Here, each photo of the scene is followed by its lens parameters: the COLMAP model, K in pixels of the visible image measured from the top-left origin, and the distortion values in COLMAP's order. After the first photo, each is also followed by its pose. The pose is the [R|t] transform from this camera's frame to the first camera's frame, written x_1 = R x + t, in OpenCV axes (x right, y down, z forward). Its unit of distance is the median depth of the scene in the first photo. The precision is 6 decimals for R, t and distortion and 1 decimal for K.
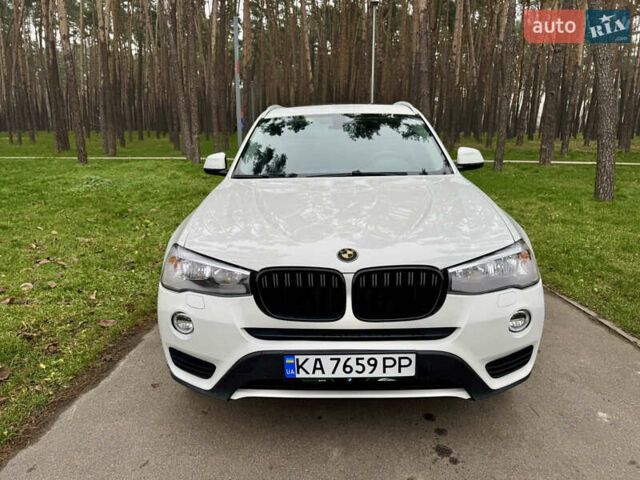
lens RADIAL K [[450.8, 0, 319.3], [0, 450.8, 237.1], [0, 0, 1]] dist [0.075053, -0.083874]
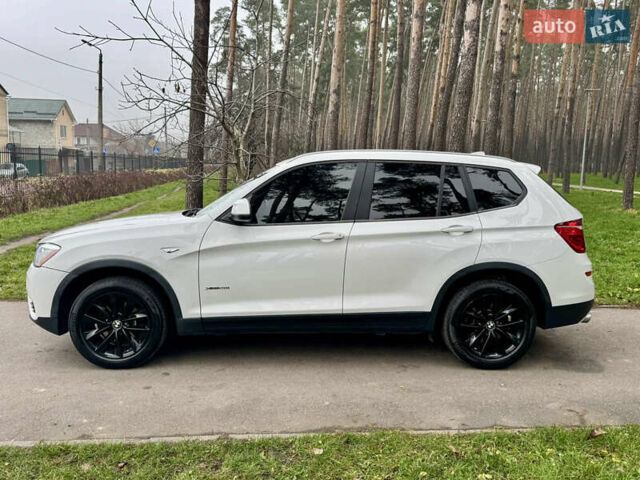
lens RADIAL K [[586.5, 0, 320.0], [0, 586.5, 240.0], [0, 0, 1]] dist [0.112700, -0.173961]
pose [[0.066547, 0.131058, -0.989139, 2.449961], [-0.221307, 0.968583, 0.113446, -0.437781], [0.972931, 0.211354, 0.093460, 1.602404]]
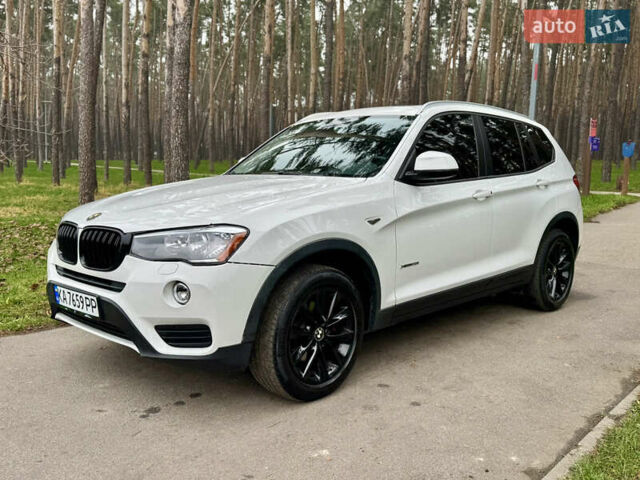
lens RADIAL K [[586.5, 0, 320.0], [0, 586.5, 240.0], [0, 0, 1]] dist [0.112700, -0.173961]
pose [[0.734365, 0.109049, -0.669938, 1.353935], [-0.164760, 0.986129, -0.020088, 0.027718], [0.658454, 0.125131, 0.742145, 0.147134]]
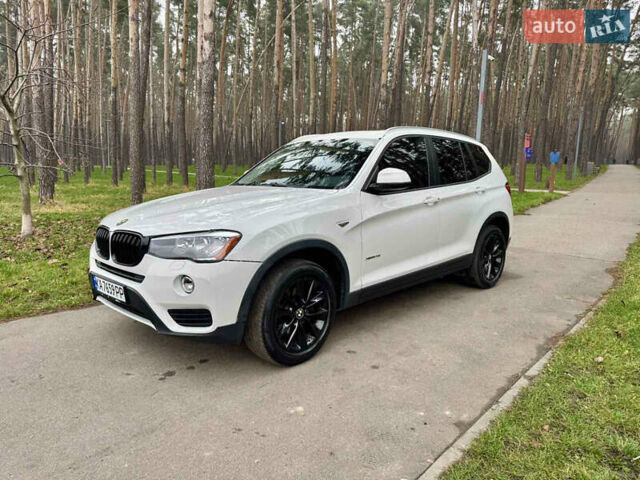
lens RADIAL K [[450.8, 0, 319.3], [0, 450.8, 237.1], [0, 0, 1]] dist [0.075053, -0.083874]
pose [[0.733969, 0.122524, -0.668039, 1.372205], [-0.160814, 0.986975, 0.004334, -0.023207], [0.659869, 0.104249, 0.744113, 0.203864]]
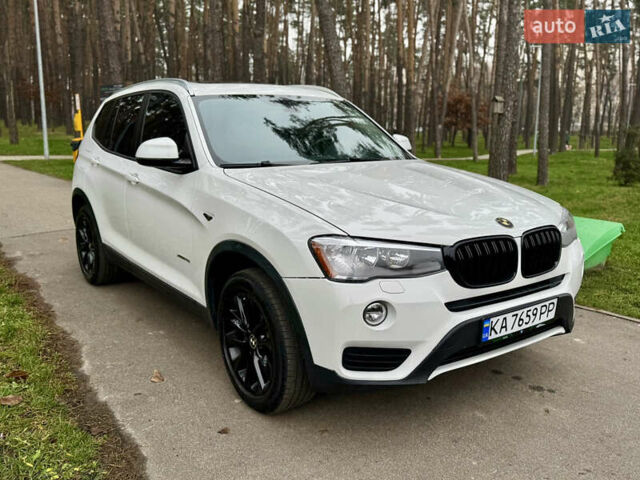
lens RADIAL K [[586.5, 0, 320.0], [0, 586.5, 240.0], [0, 0, 1]] dist [0.112700, -0.173961]
pose [[0.794537, -0.098503, 0.599173, -0.963181], [0.117041, 0.993094, 0.008060, 0.013346], [-0.595829, 0.063723, 0.800579, 0.080910]]
